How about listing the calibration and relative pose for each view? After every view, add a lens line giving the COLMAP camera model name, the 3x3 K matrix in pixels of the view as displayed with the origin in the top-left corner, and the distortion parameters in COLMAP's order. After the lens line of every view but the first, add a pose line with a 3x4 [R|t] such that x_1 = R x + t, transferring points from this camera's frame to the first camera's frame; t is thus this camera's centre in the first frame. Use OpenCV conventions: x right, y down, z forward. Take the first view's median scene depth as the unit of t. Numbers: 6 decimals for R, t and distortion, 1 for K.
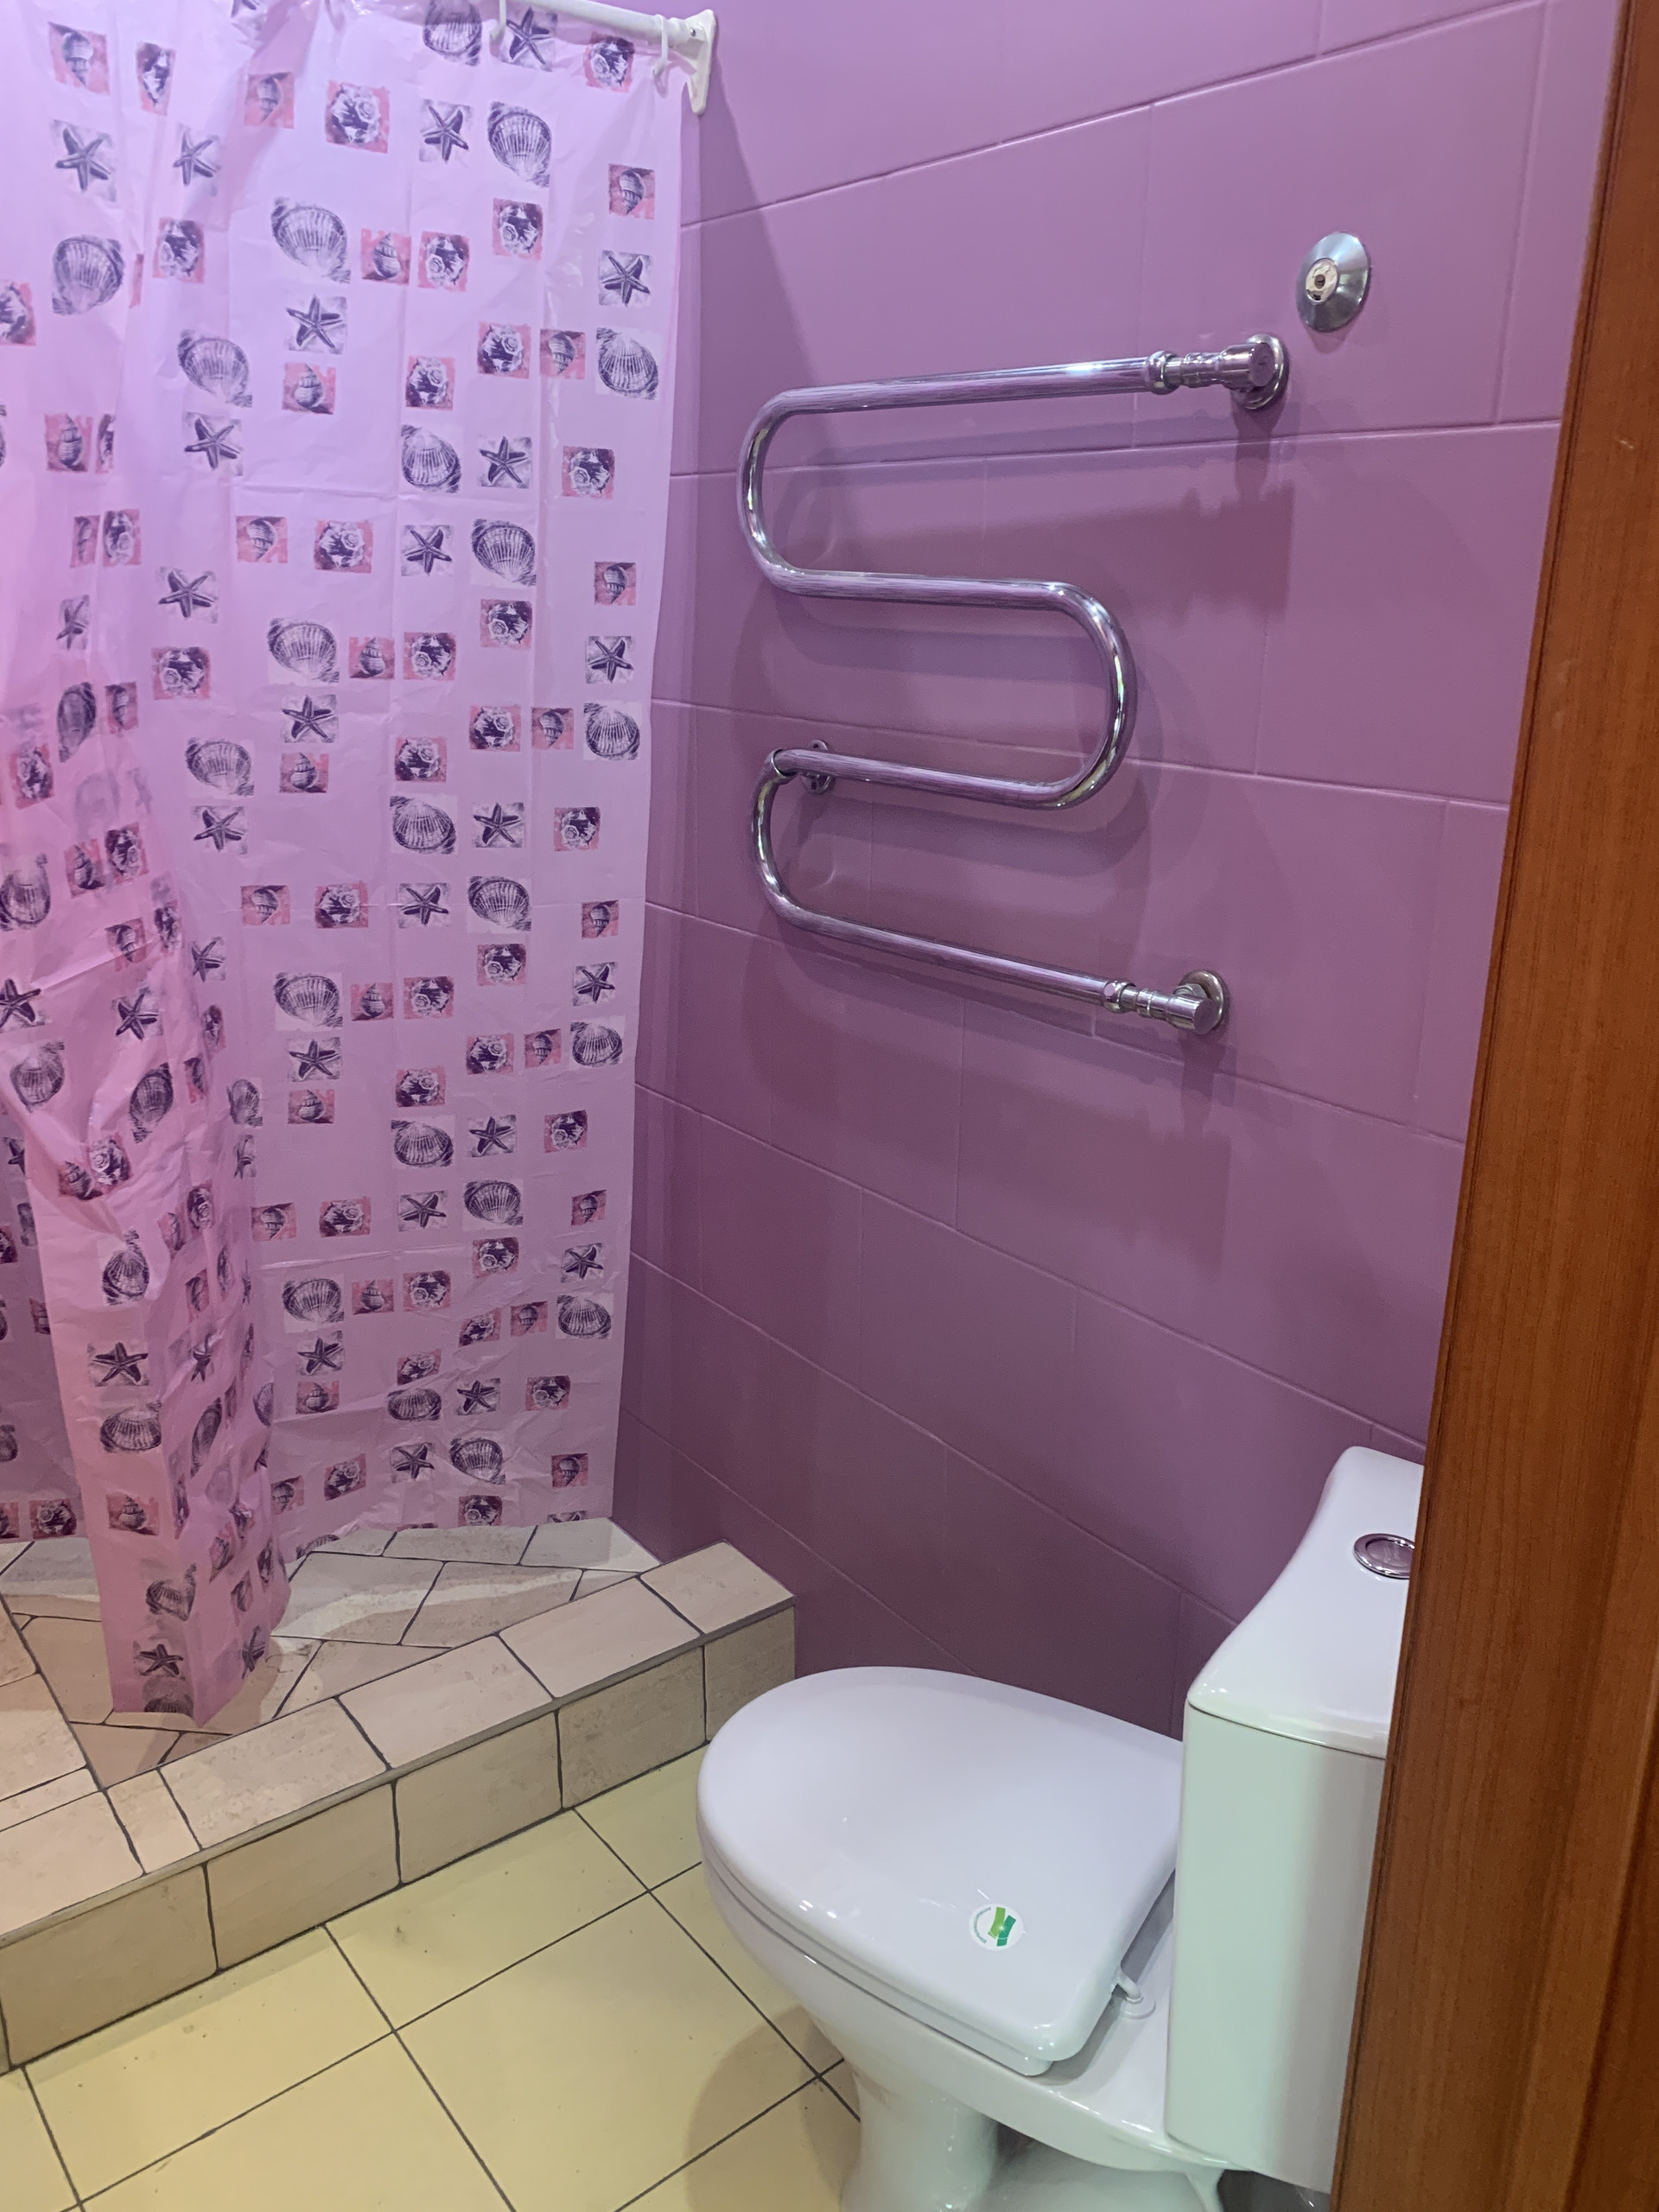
lens RADIAL K [[1702.2, 0, 812.0], [0, 1702.2, 1082.5], [0, 0, 1]] dist [0.010391, 0.002715]
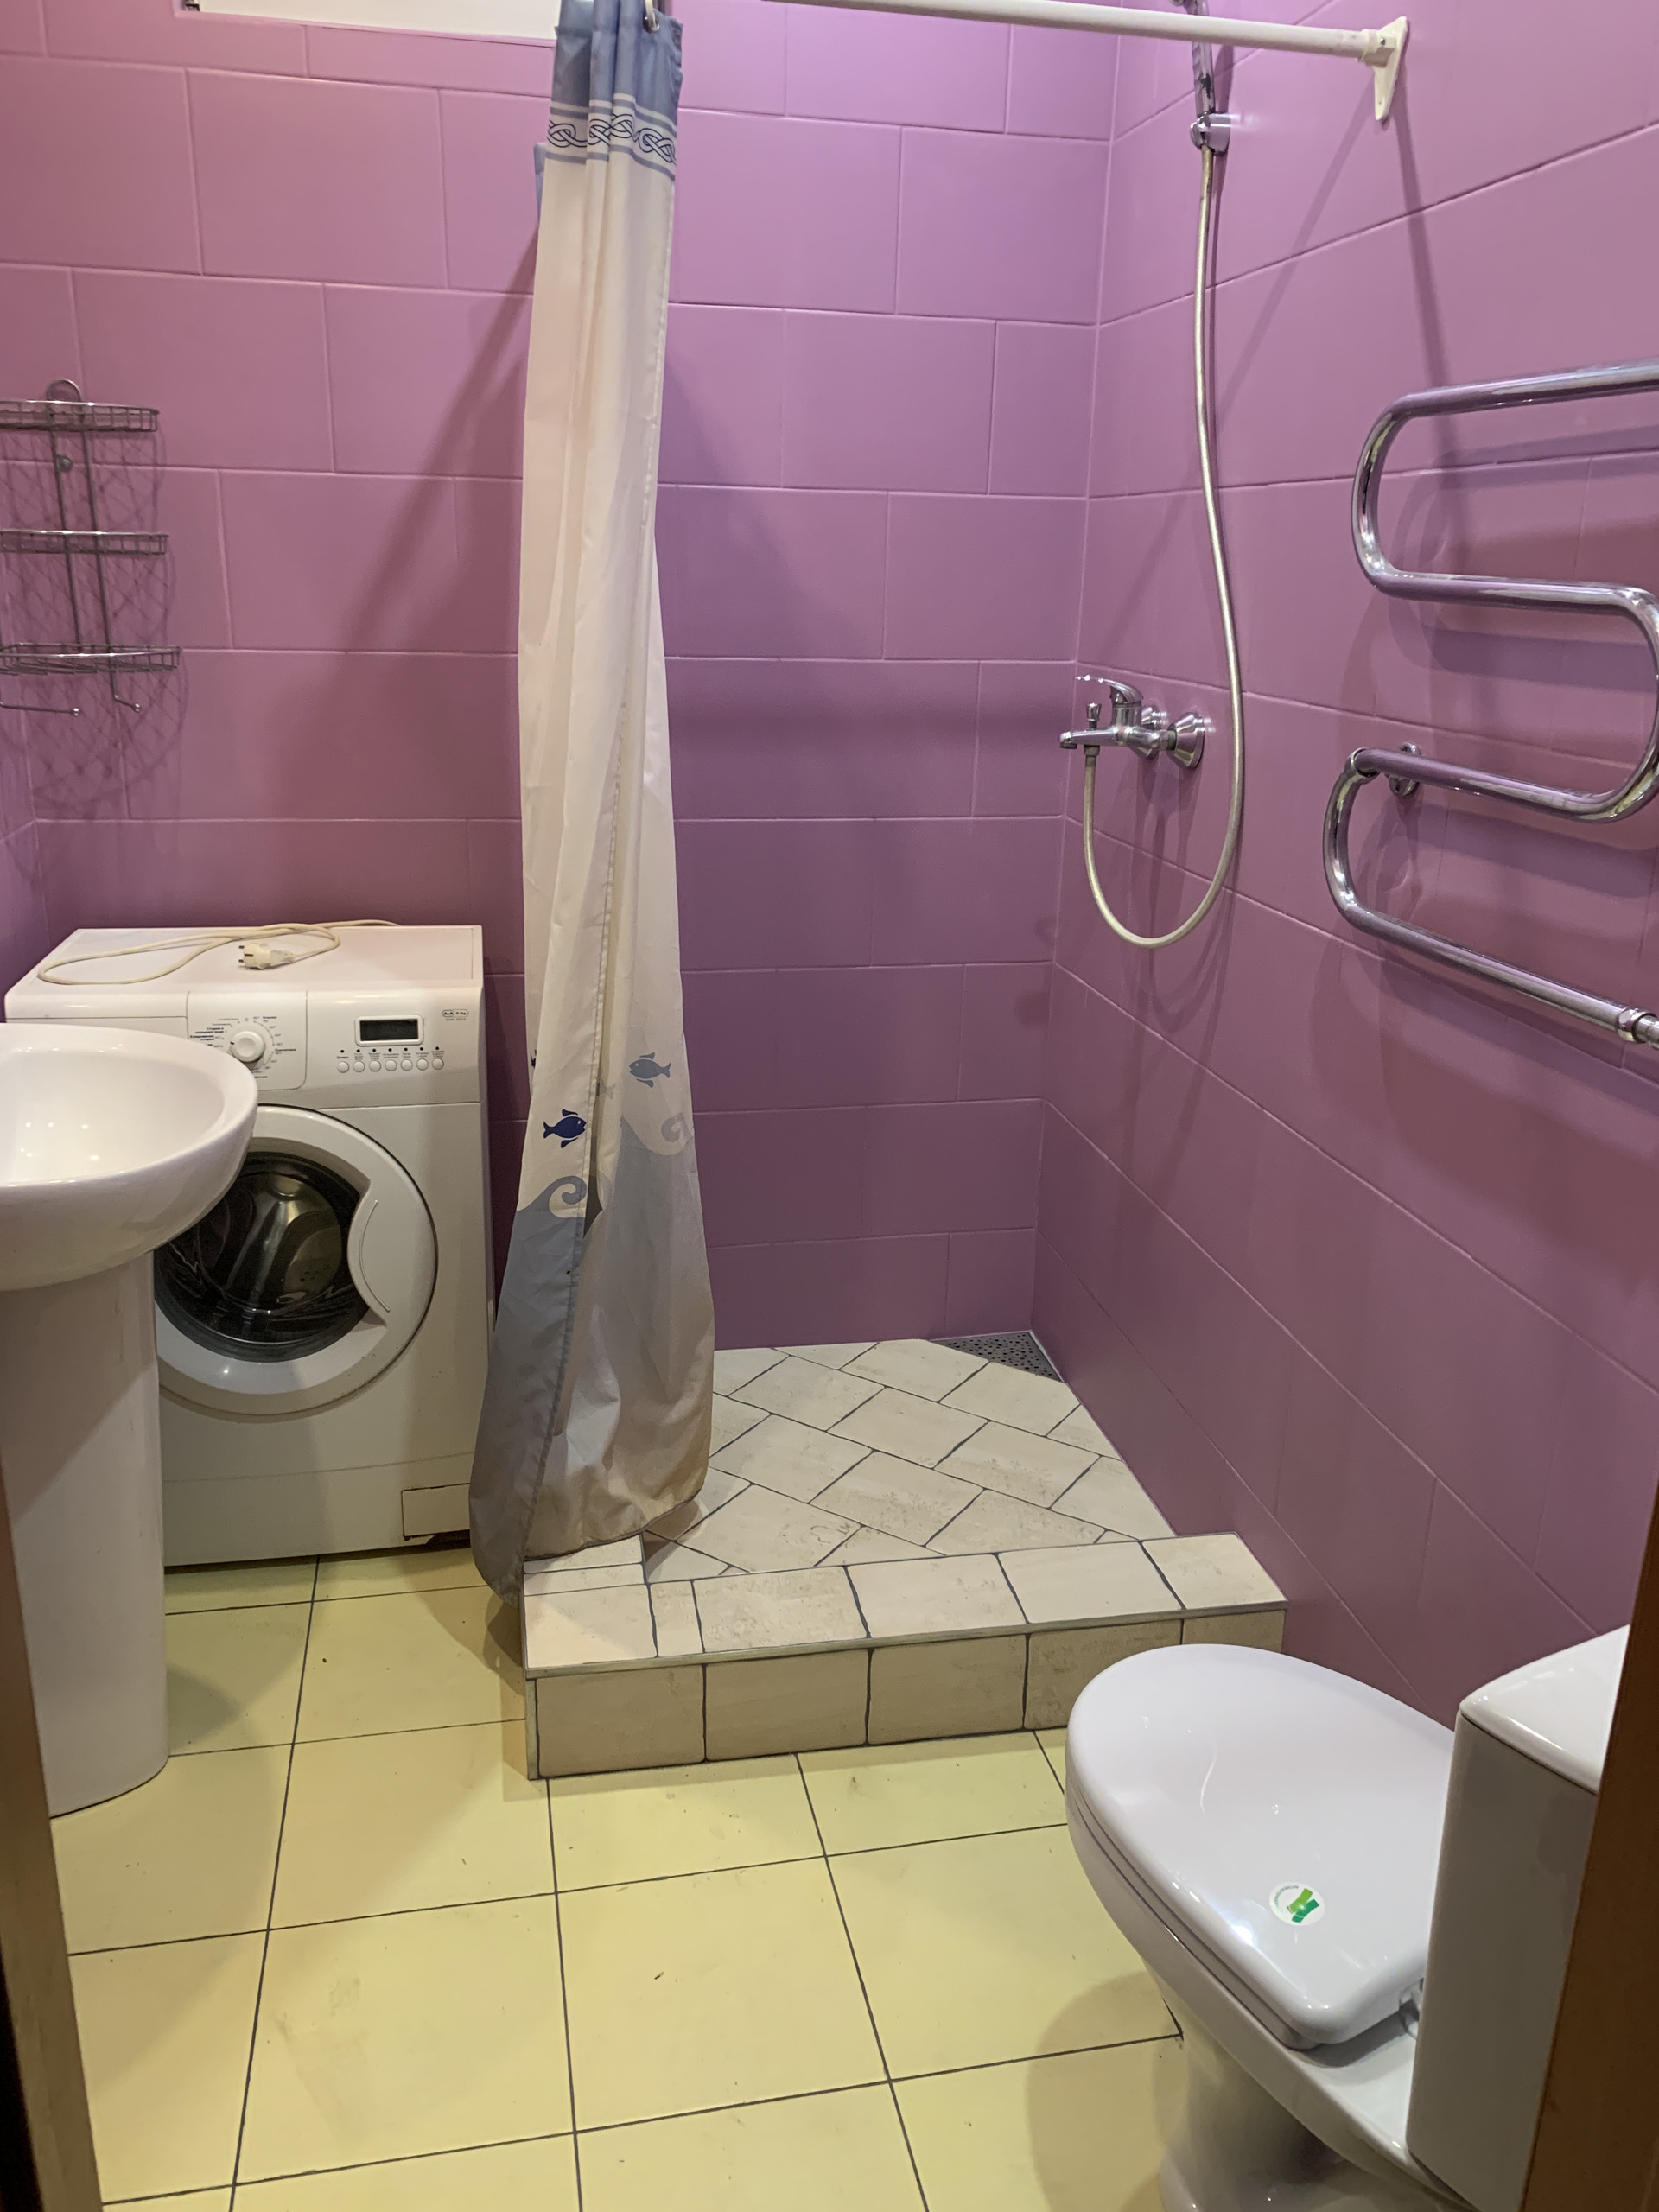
lens RADIAL K [[1695.5, 0, 815.4], [0, 1695.5, 1095.1], [0, 0, 1]] dist [0.049322, -0.047503]
pose [[0.893345, 0.145551, -0.425146, 0.152936], [-0.145609, 0.988806, 0.032561, 0.019052], [0.425127, 0.032817, 0.904539, -0.042956]]
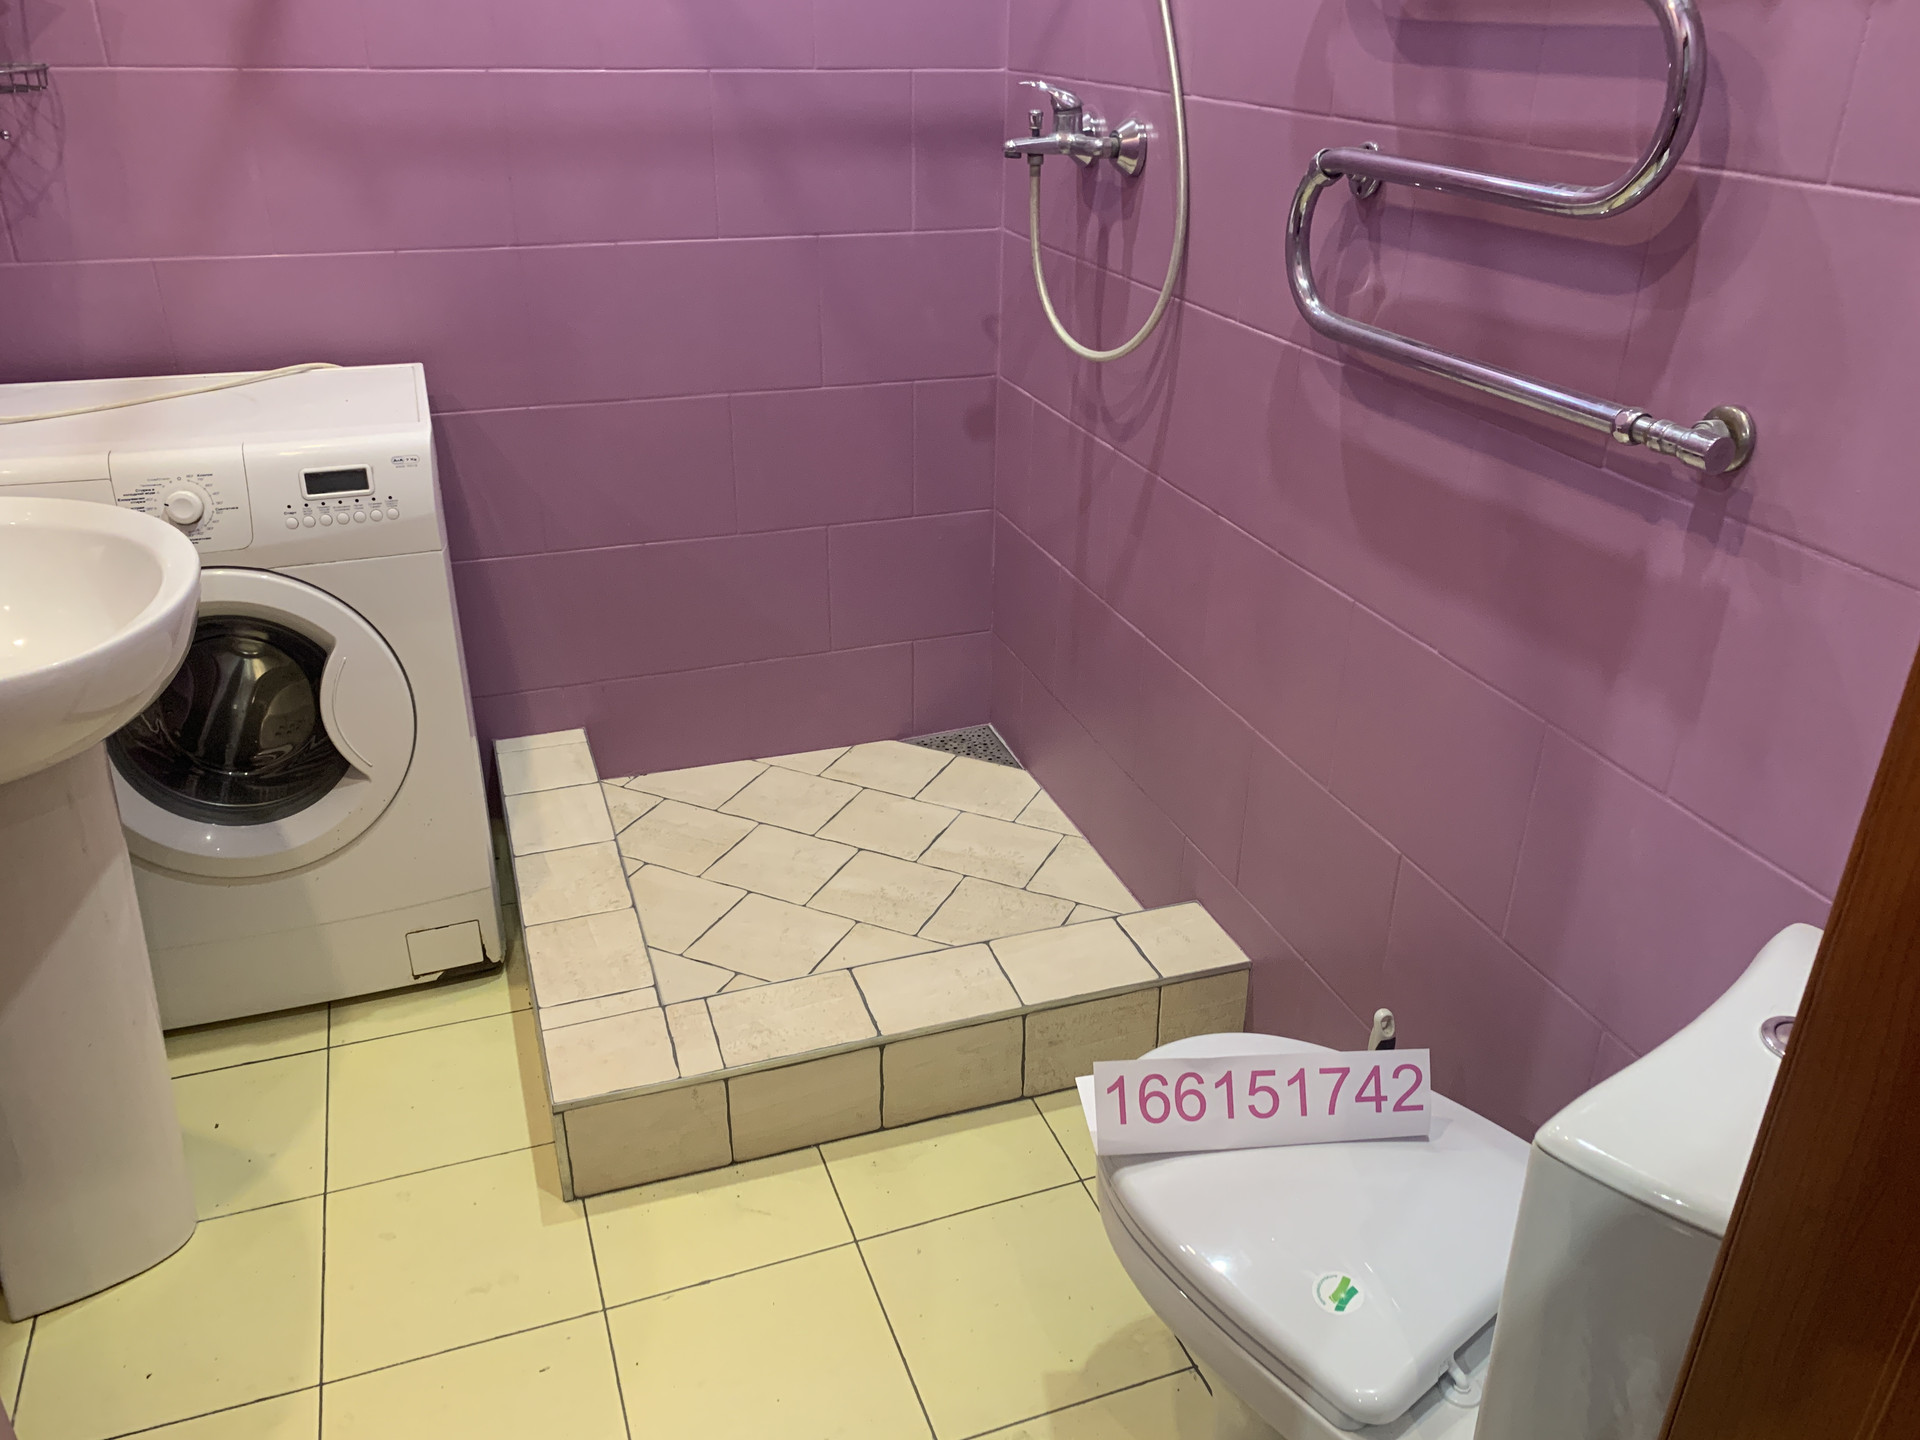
lens RADIAL K [[1471.7, 0, 961.6], [0, 1471.7, 721.3], [0, 0, 1]] dist [0.049322, -0.047503]
pose [[0.951893, 0.139266, -0.272956, 0.062073], [-0.094991, 0.980986, 0.169246, 0.005085], [0.291336, -0.135175, 0.947022, 0.069251]]
